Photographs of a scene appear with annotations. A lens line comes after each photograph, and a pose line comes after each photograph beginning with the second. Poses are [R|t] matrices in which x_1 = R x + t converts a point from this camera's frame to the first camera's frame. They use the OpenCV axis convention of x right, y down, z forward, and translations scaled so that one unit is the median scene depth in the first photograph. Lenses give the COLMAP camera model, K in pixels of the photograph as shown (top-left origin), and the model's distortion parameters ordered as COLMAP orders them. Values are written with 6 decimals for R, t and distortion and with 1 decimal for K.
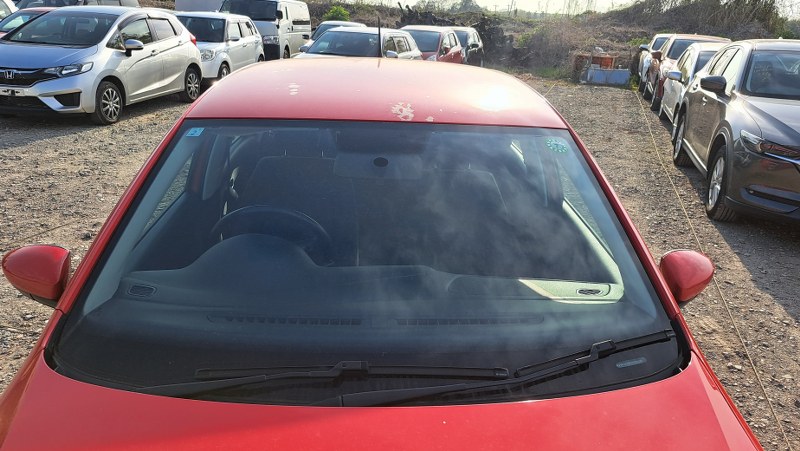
lens RADIAL K [[581.6, 0, 400.0], [0, 581.6, 225.5], [0, 0, 1]] dist [0.023817, -0.011835]
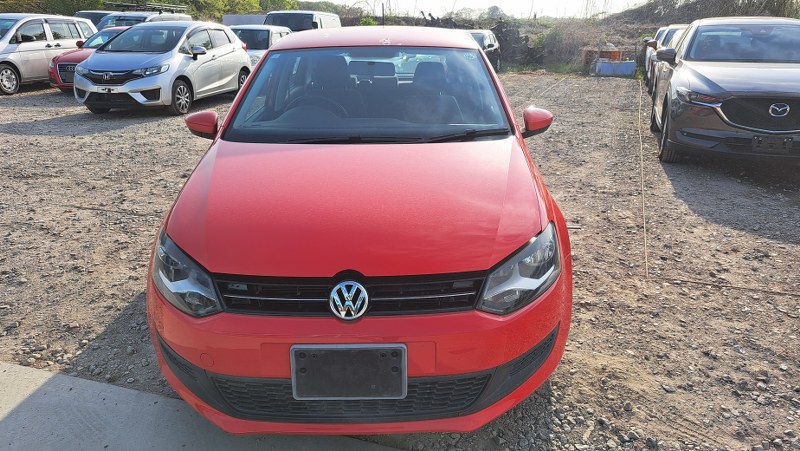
lens RADIAL K [[581.6, 0, 400.0], [0, 581.6, 225.5], [0, 0, 1]] dist [0.023817, -0.011835]
pose [[0.997614, -0.025925, -0.063993, 0.035648], [0.024440, 0.999416, -0.023880, 0.098674], [0.064575, 0.022259, 0.997665, -0.190664]]
